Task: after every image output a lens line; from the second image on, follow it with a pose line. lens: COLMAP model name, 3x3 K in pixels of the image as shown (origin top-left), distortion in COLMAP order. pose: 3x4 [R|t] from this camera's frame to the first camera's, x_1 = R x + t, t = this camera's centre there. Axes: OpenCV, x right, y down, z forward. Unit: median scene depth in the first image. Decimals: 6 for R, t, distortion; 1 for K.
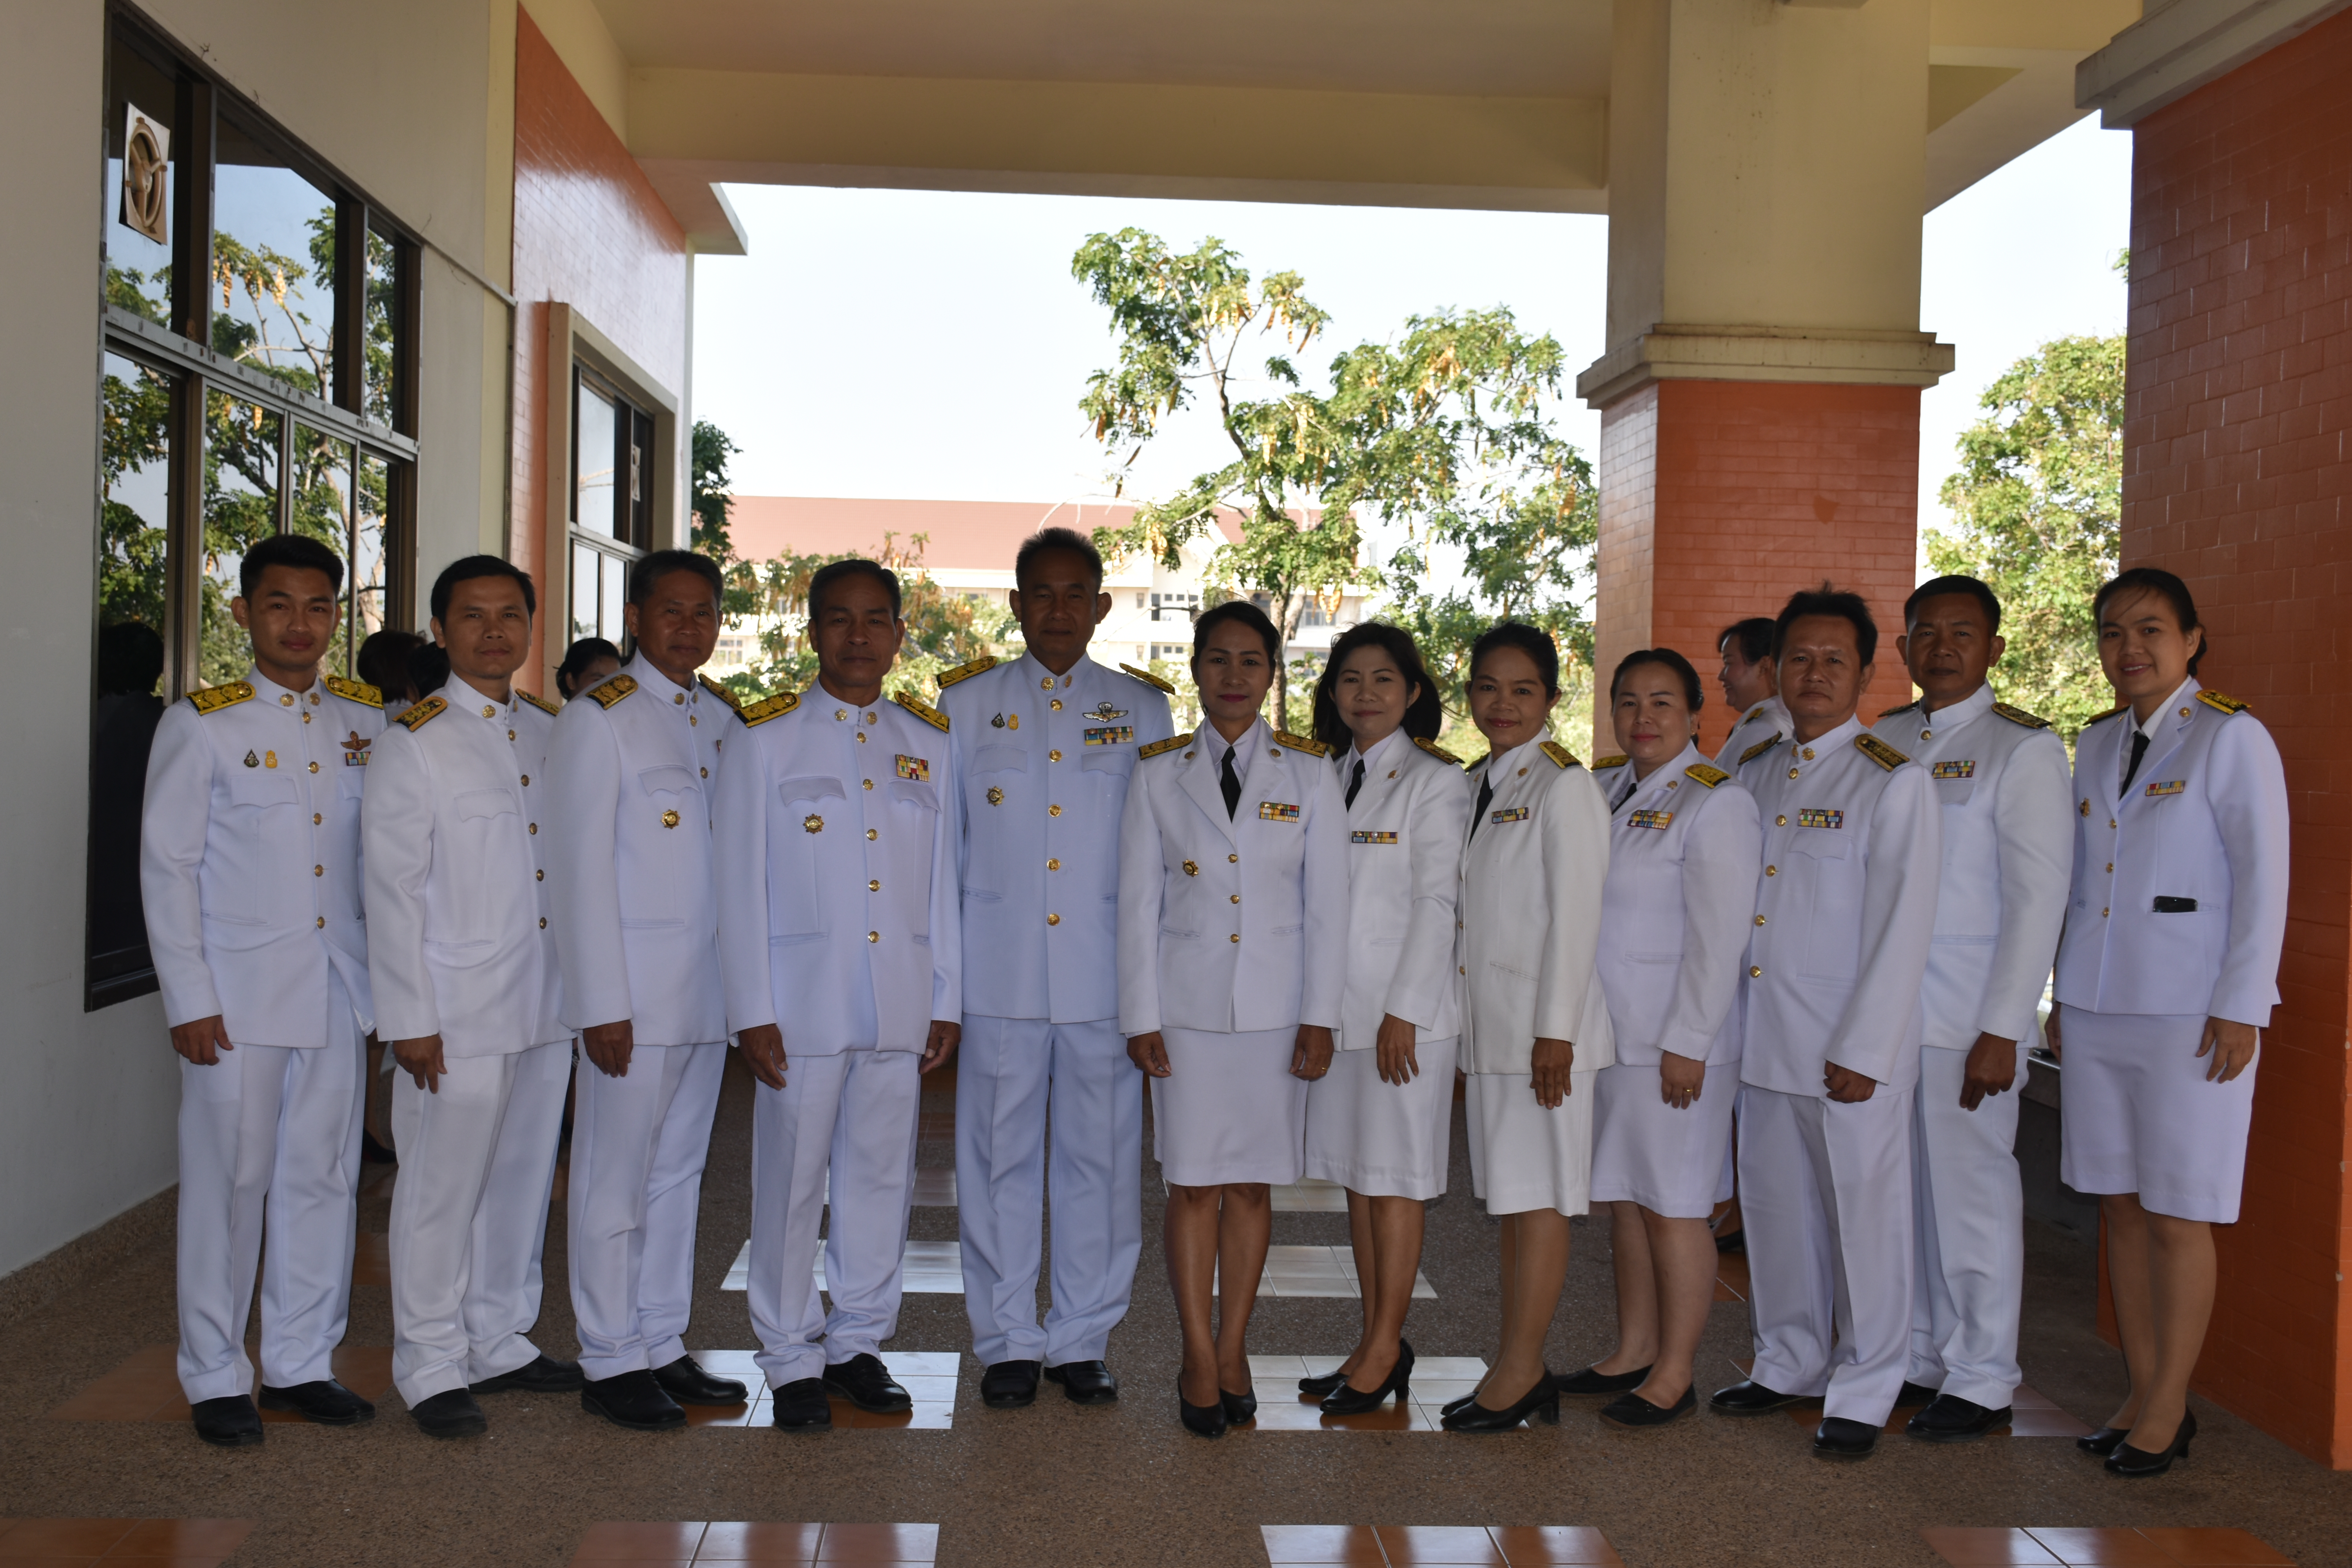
lens RADIAL K [[2748.7, 0, 1176.0], [0, 2748.7, 784.0], [0, 0, 1]] dist [0.007905, -0.000614]
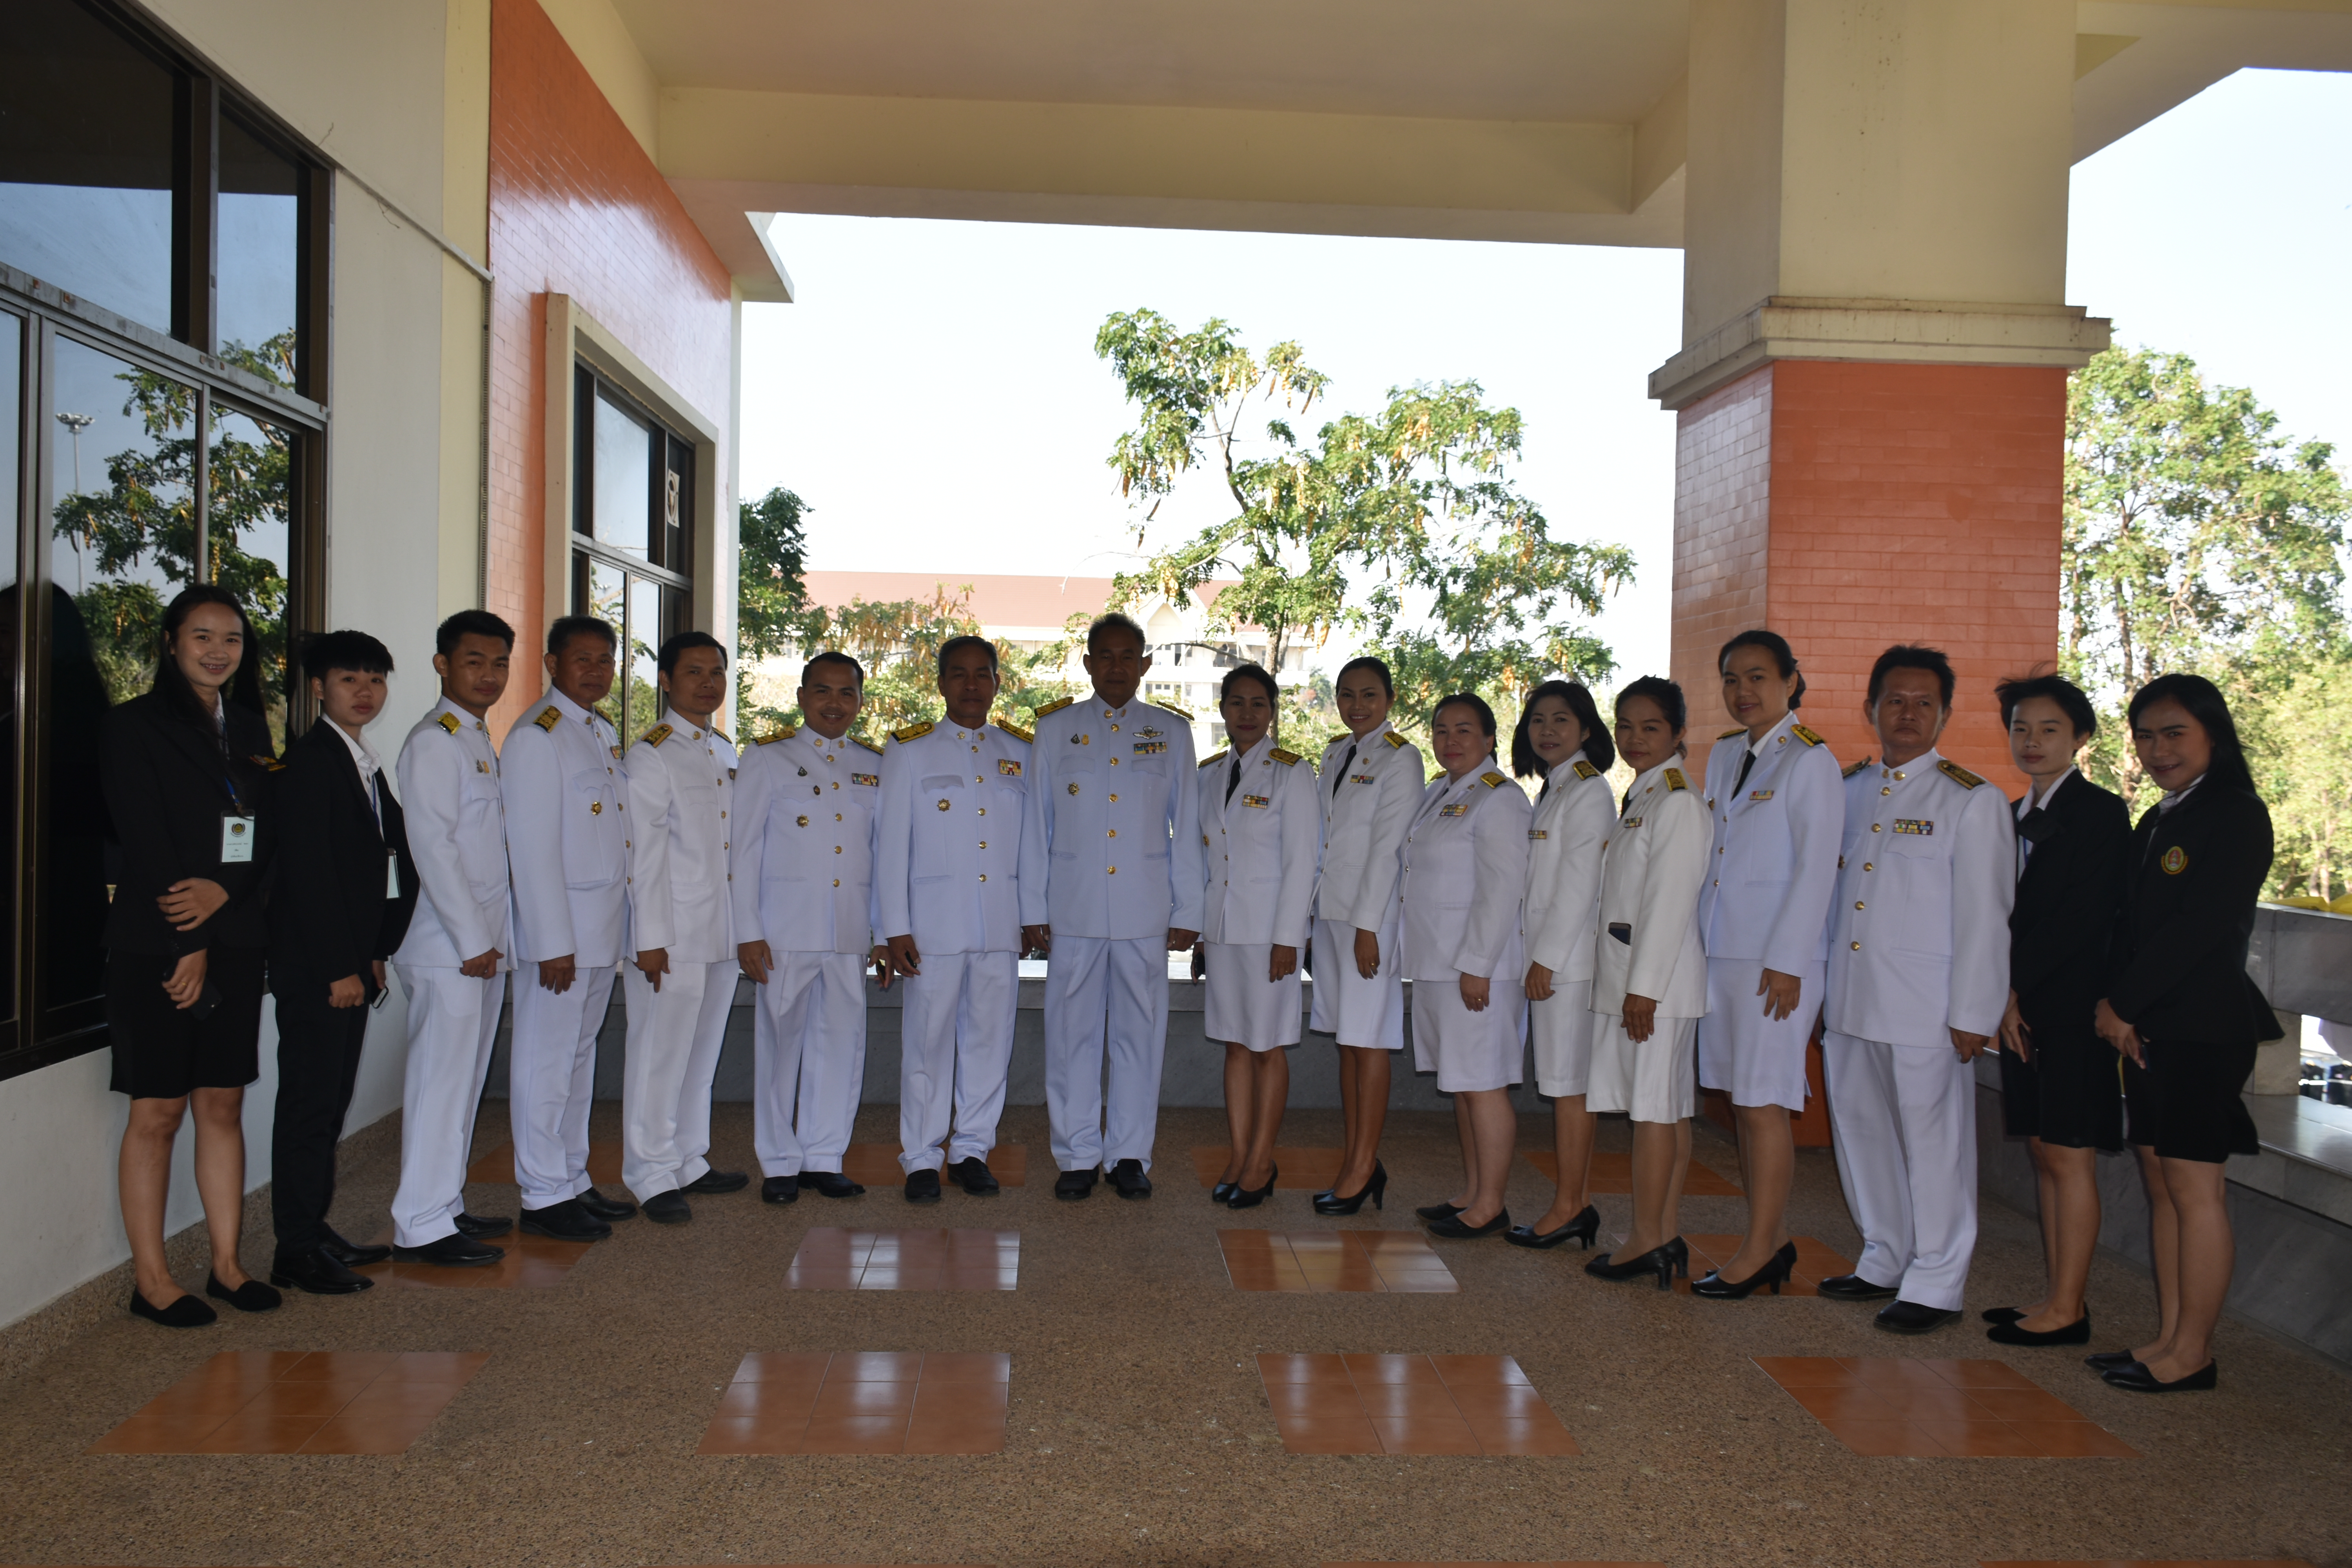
lens RADIAL K [[1803.7, 0, 1176.0], [0, 1803.7, 784.0], [0, 0, 1]] dist [0.008274, -0.001397]
pose [[0.999875, 0.000653, 0.015781, -0.016272], [-0.000664, 1.000000, 0.000697, -0.006282], [-0.015781, -0.000707, 0.999875, 0.257328]]
